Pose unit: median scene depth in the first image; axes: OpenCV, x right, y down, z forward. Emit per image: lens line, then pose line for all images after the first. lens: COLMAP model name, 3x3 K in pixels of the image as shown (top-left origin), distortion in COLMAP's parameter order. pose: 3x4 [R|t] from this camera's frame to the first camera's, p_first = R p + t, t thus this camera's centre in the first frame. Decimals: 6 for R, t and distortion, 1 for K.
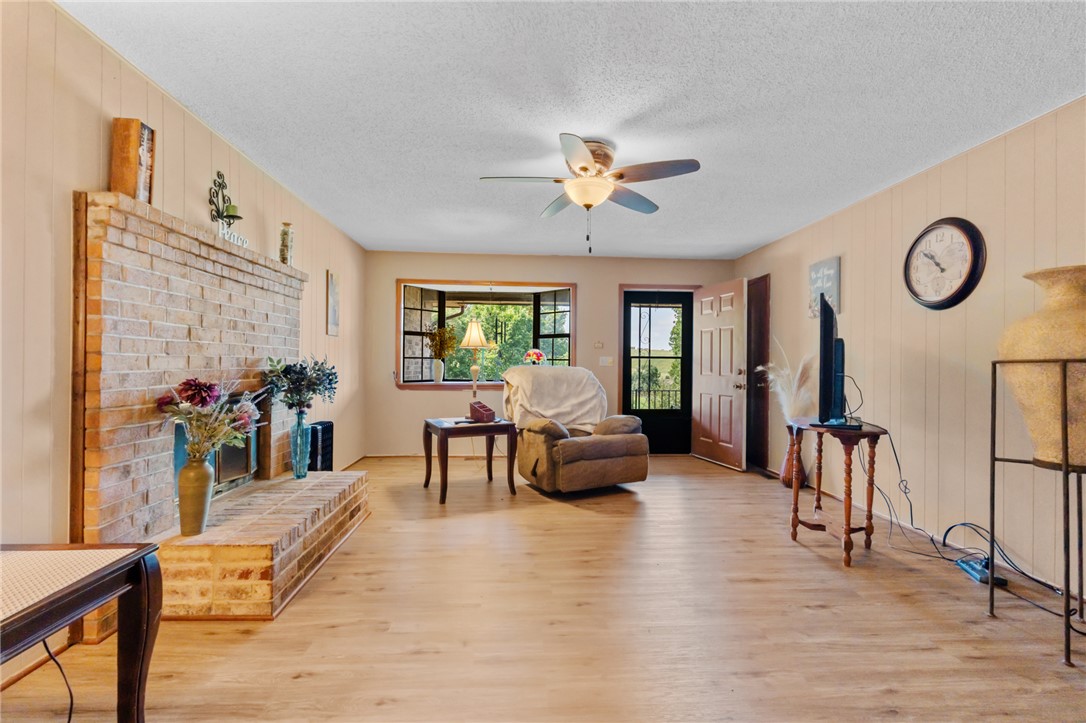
lens RADIAL K [[479.8, 0, 541.2], [0, 479.8, 358.2], [0, 0, 1]] dist [-0.002631, -0.000260]
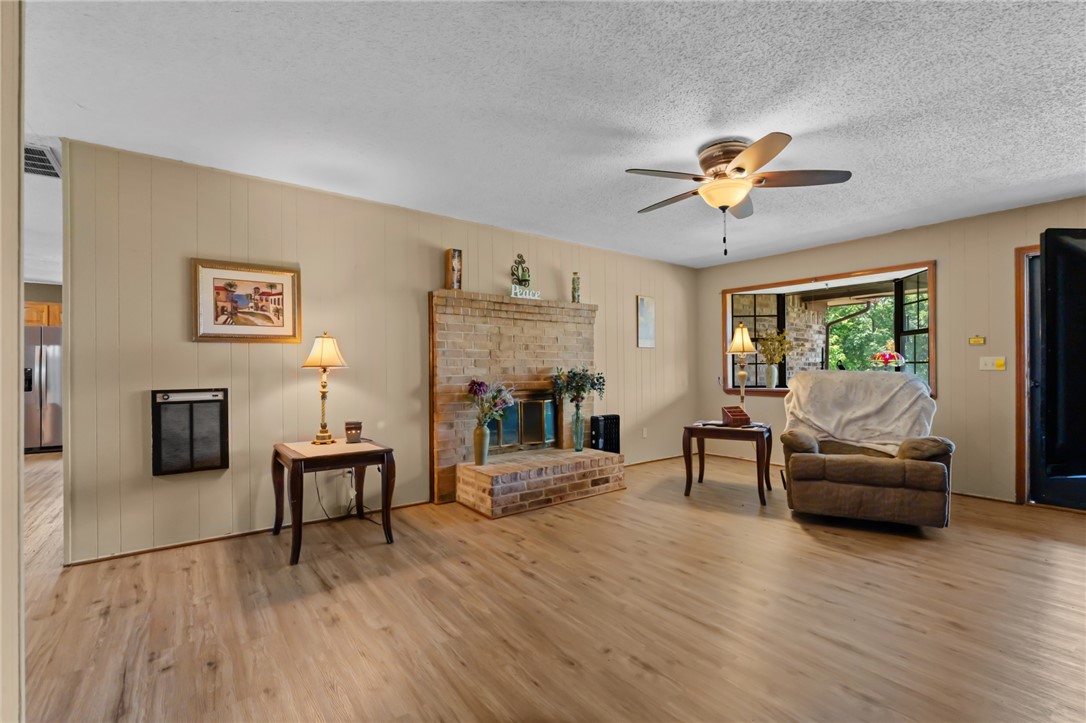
lens RADIAL K [[477.8, 0, 542.3], [0, 477.8, 366.9], [0, 0, 1]] dist [-0.002575, -0.000127]
pose [[0.555579, -0.015001, -0.831328, 0.763113], [0.019000, 0.999805, -0.005343, 0.006676], [0.831246, -0.012827, 0.555756, 0.158332]]
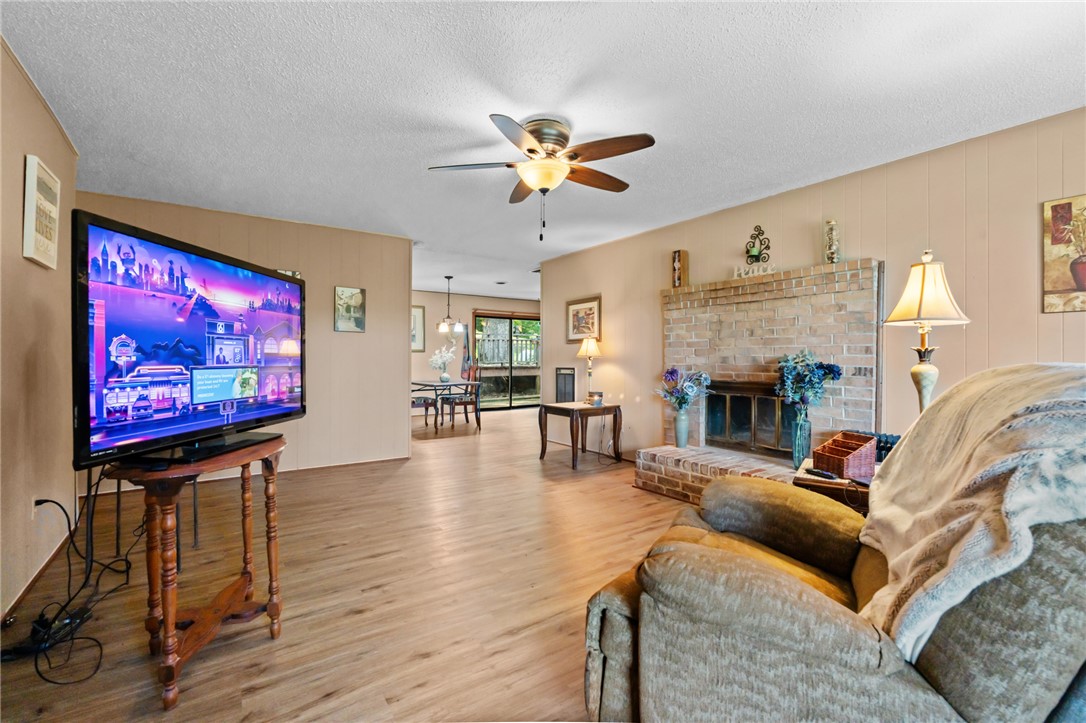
lens RADIAL K [[479.8, 0, 541.2], [0, 479.8, 358.2], [0, 0, 1]] dist [-0.002631, -0.000260]
pose [[-0.853490, -0.011236, -0.520989, 0.647194], [-0.003372, 0.999866, -0.016038, 0.029742], [0.521099, -0.011931, -0.853413, 1.973384]]
